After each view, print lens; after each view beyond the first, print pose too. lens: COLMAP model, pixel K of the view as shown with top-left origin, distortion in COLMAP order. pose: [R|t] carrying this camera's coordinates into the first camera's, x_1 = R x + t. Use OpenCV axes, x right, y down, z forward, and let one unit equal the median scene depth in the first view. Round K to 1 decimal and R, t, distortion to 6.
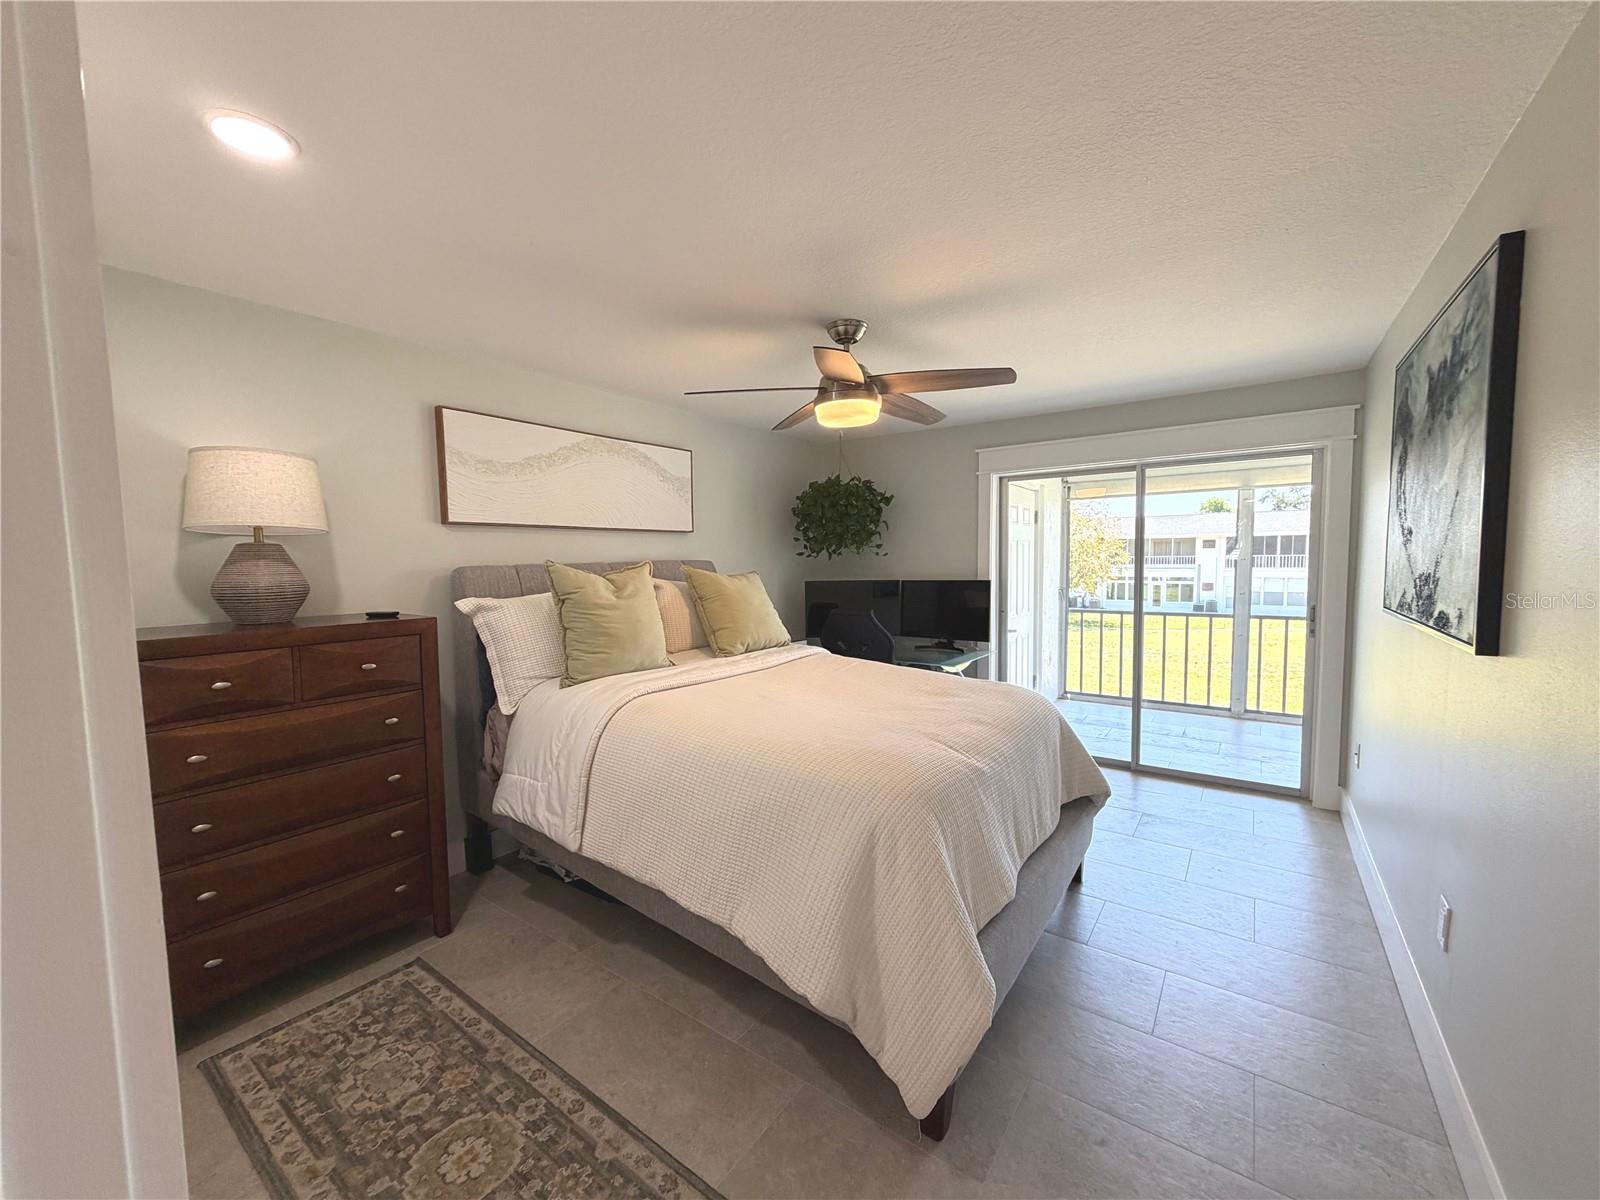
lens RADIAL K [[636.5, 0, 795.5], [0, 636.5, 602.4], [0, 0, 1]] dist [-0.001822, 0.000936]
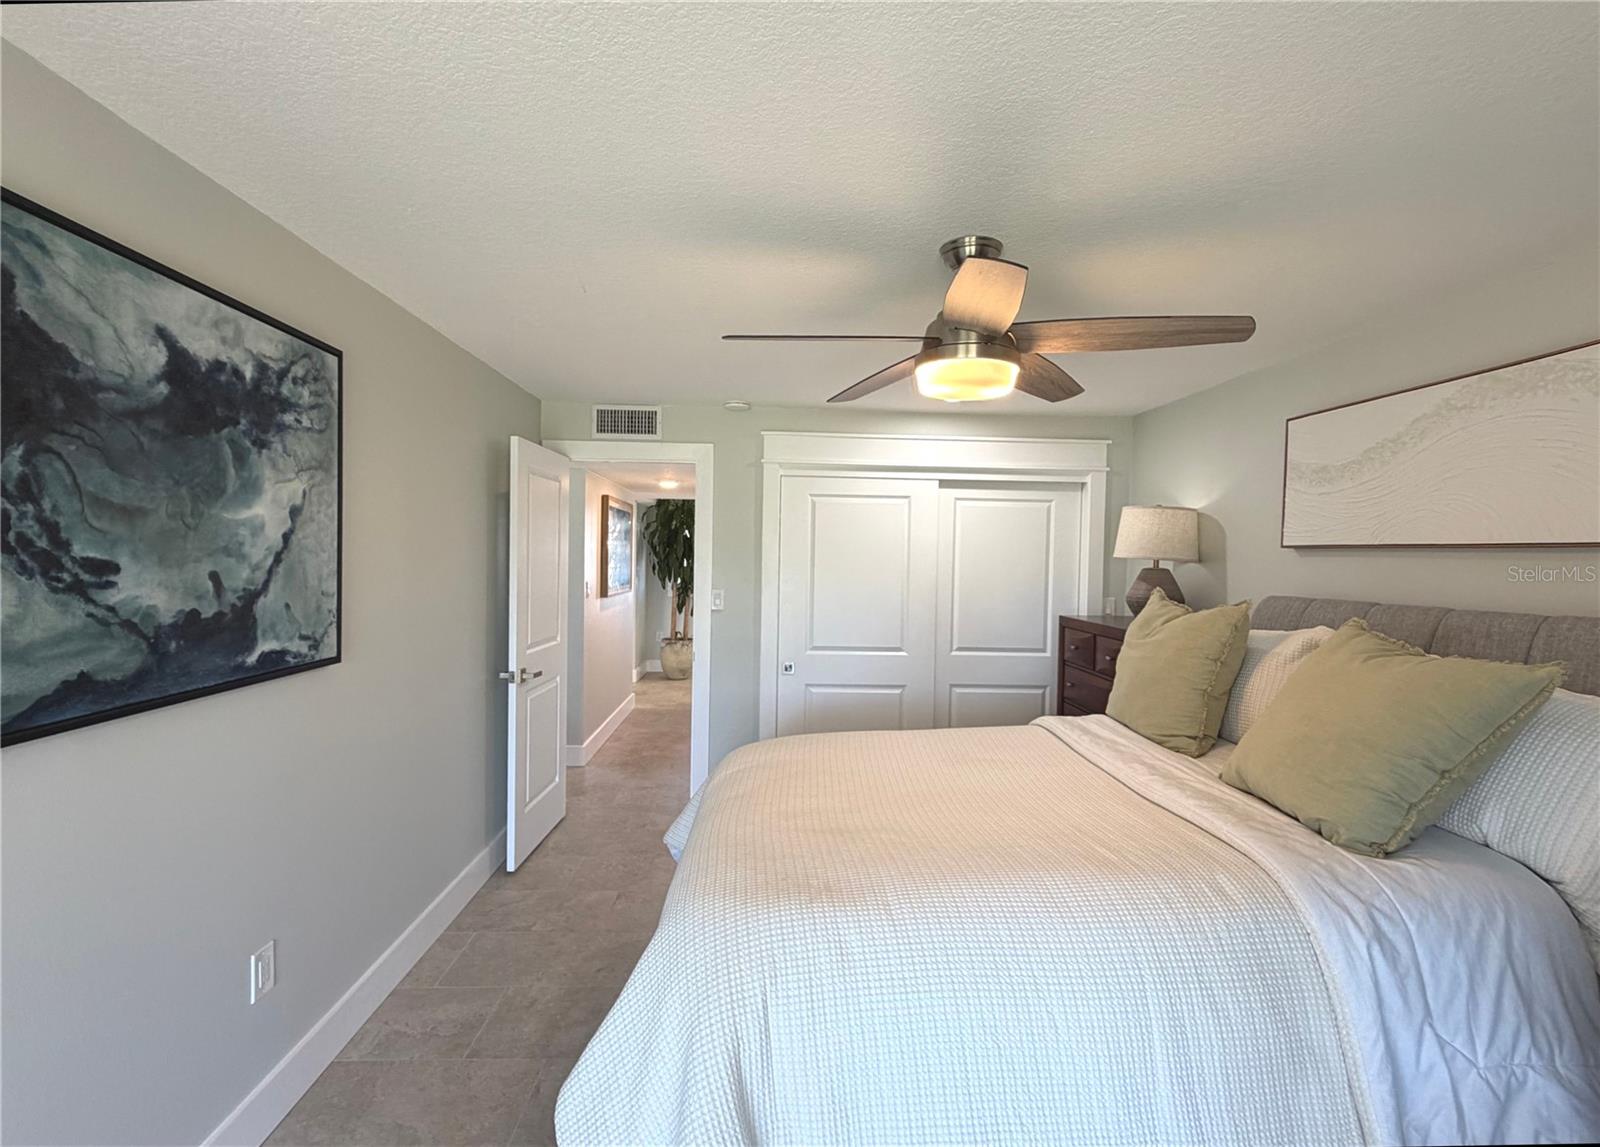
lens RADIAL K [[732.7, 0, 795.0], [0, 732.7, 573.3], [0, 0, 1]] dist [0.001421, -0.000590]
pose [[-0.789487, 0.012432, -0.613642, 0.605102], [-0.054581, 0.994412, 0.090368, -0.136612], [0.611336, 0.104837, -0.784396, 1.322120]]
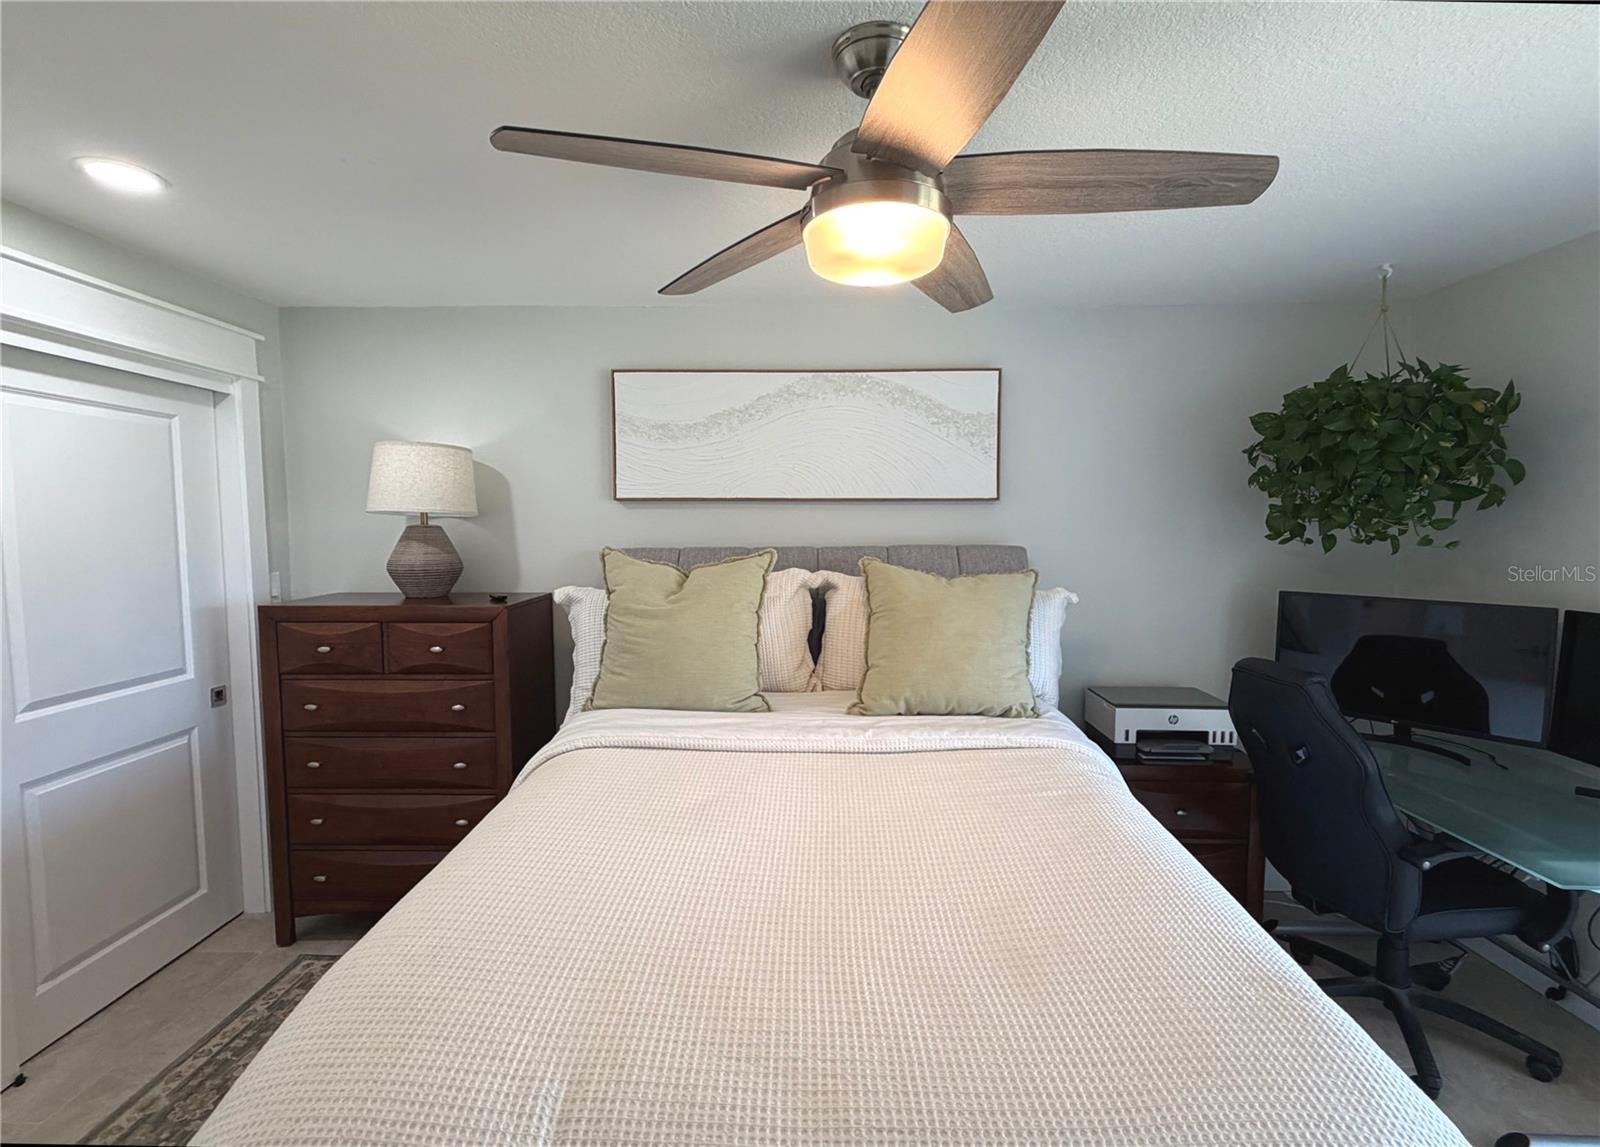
lens RADIAL K [[732.7, 0, 794.9], [0, 732.7, 578.6], [0, 0, 1]] dist [0.001421, -0.000590]
pose [[0.570596, 0.072355, -0.818037, 0.430514], [-0.064221, 0.996992, 0.043388, -0.071120], [0.818716, 0.027779, 0.573526, 0.583428]]
